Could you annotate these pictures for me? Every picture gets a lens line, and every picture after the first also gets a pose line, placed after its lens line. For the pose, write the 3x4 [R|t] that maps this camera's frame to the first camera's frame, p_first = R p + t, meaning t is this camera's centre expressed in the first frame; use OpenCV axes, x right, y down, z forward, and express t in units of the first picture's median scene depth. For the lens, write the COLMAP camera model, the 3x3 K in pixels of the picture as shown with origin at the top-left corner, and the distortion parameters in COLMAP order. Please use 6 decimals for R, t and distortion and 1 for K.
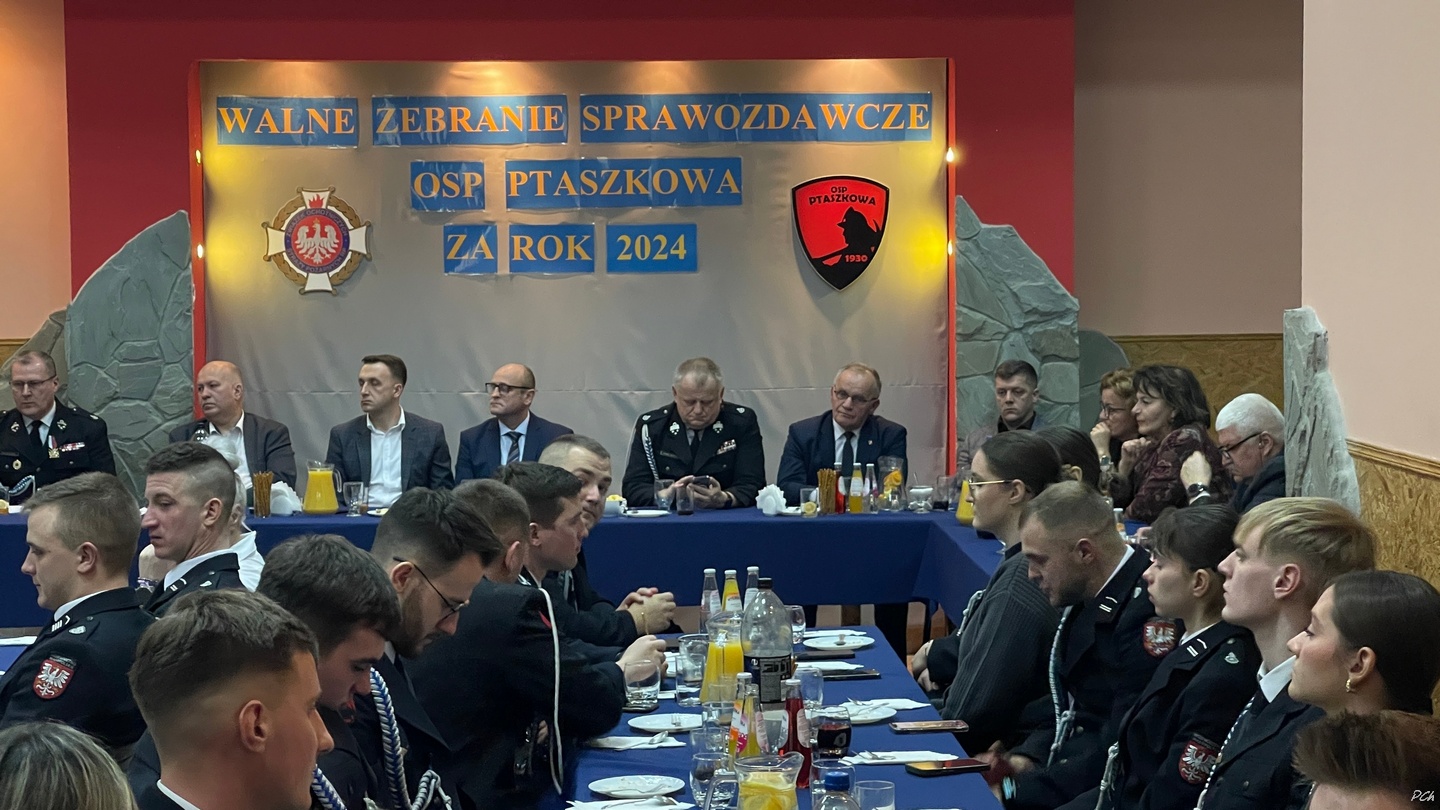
lens RADIAL K [[2775.4, 0, 719.4], [0, 2775.4, 400.4], [0, 0, 1]] dist [0.213885, 0.000000]
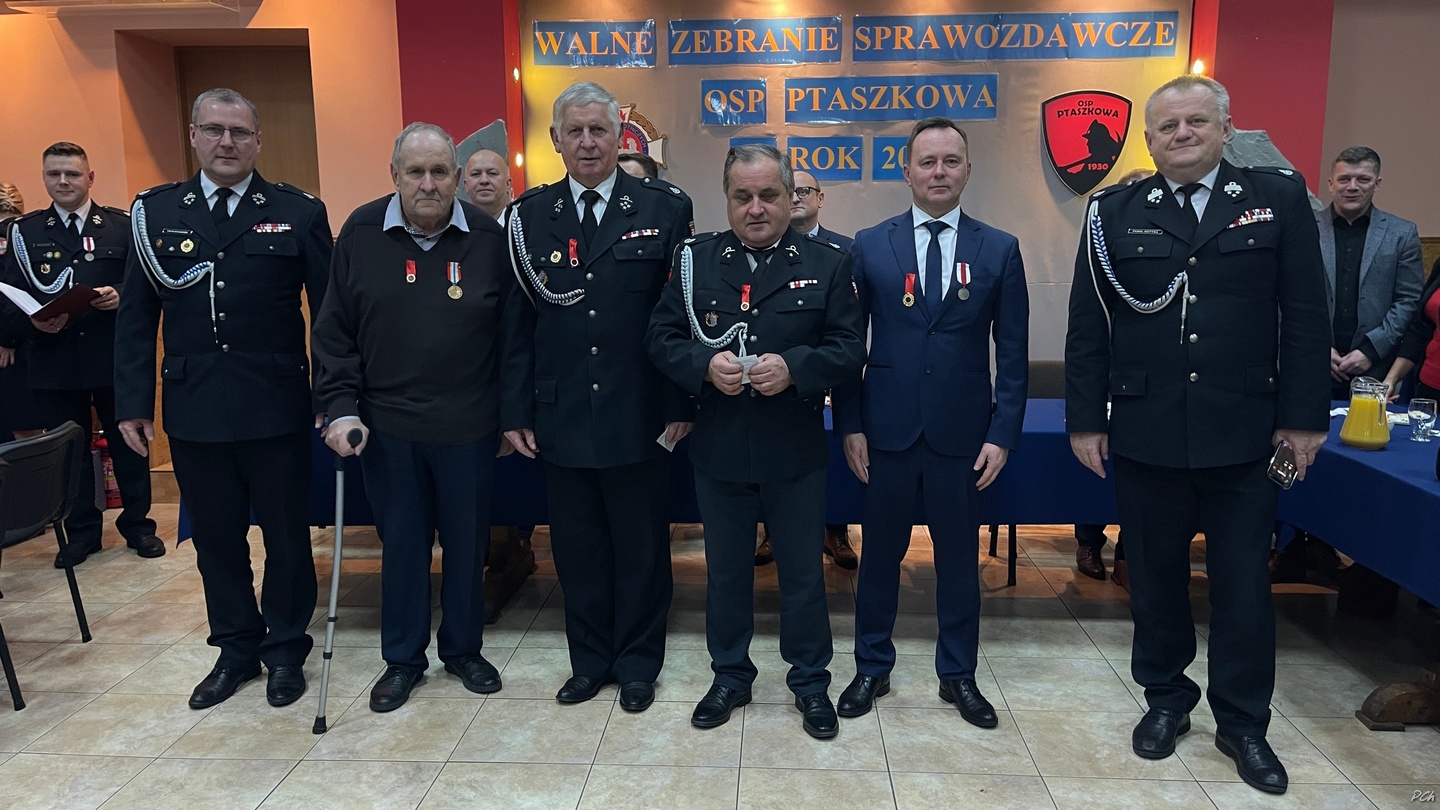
lens RADIAL K [[1109.3, 0, 731.2], [0, 1109.3, 410.0], [0, 0, 1]] dist [0.041978, 0.005539]
pose [[0.998519, 0.012920, -0.052844, -0.073165], [-0.006493, 0.992747, 0.120043, -0.006944], [0.054012, -0.119522, 0.991361, 0.536521]]
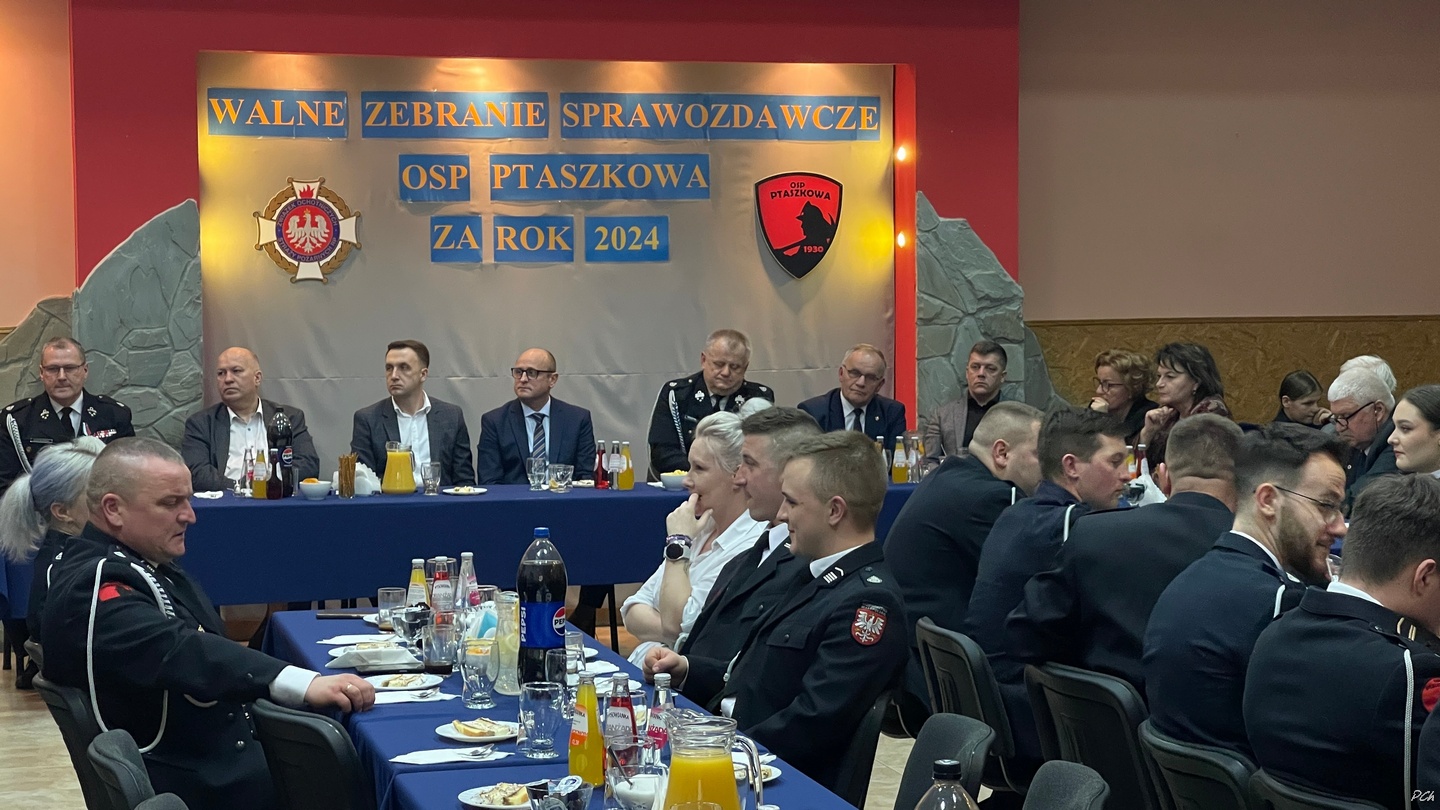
lens RADIAL K [[2601.8, 0, 721.2], [0, 2601.8, 402.8], [0, 0, 1]] dist [0.208434, 0.000000]
pose [[0.970000, -0.011643, 0.242825, -0.231285], [0.011456, 0.999932, 0.002182, 0.005718], [-0.242834, 0.000665, 0.970068, 0.031192]]
